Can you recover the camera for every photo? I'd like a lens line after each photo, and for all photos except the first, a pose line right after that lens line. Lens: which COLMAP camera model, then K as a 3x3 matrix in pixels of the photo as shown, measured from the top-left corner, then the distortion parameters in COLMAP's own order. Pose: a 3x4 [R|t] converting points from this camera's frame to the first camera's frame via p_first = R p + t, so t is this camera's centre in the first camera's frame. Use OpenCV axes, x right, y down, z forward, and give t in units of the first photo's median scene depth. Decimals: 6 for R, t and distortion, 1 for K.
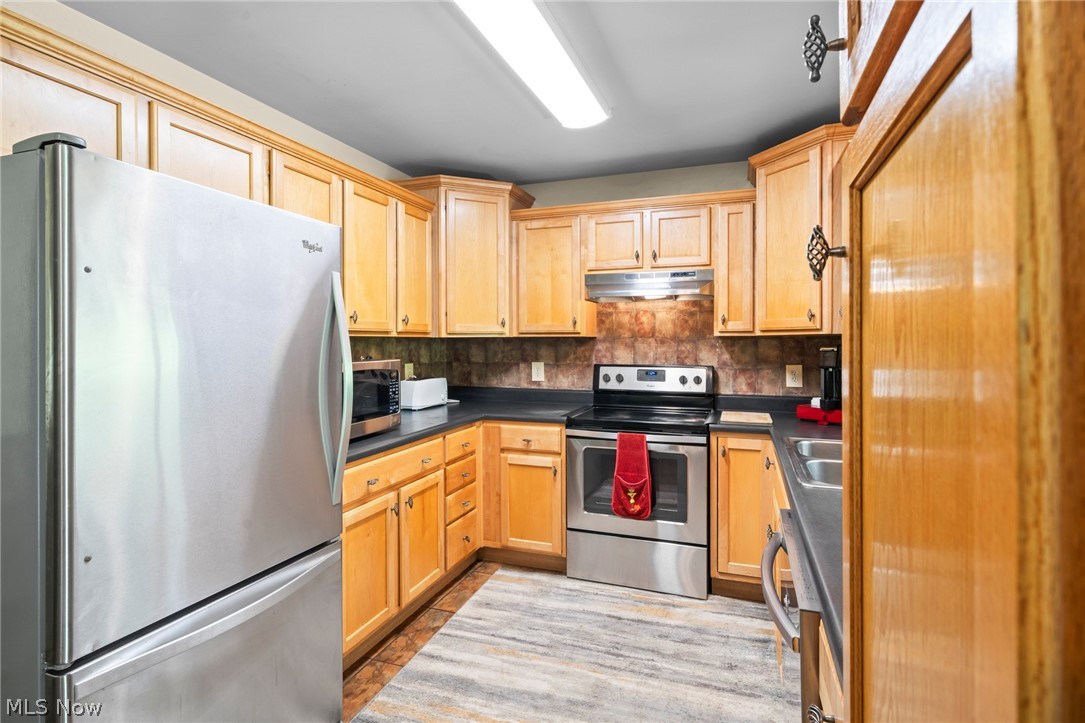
lens RADIAL K [[540.1, 0, 544.2], [0, 540.1, 344.7], [0, 0, 1]] dist [-0.000764, -0.000019]
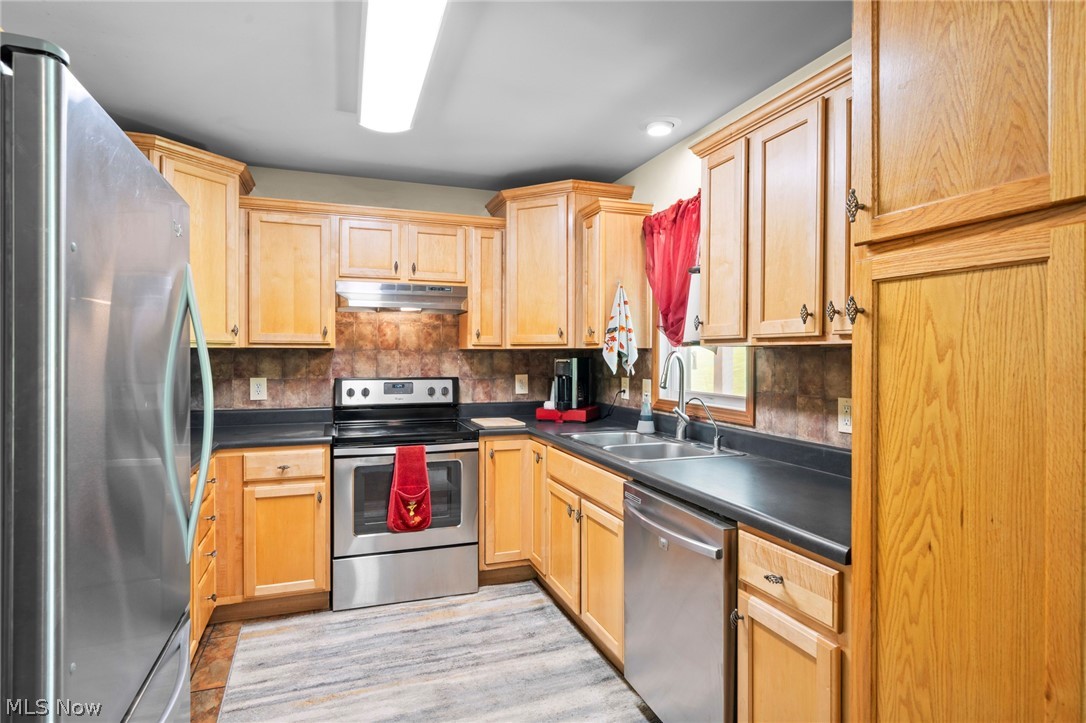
lens RADIAL K [[580.3, 0, 542.2], [0, 580.3, 356.0], [0, 0, 1]] dist [0.000807, -0.000116]
pose [[0.769265, 0.000783, 0.638929, -0.315130], [-0.000322, 1.000000, -0.000839, -0.001332], [-0.638930, 0.000439, 0.769265, 0.018062]]
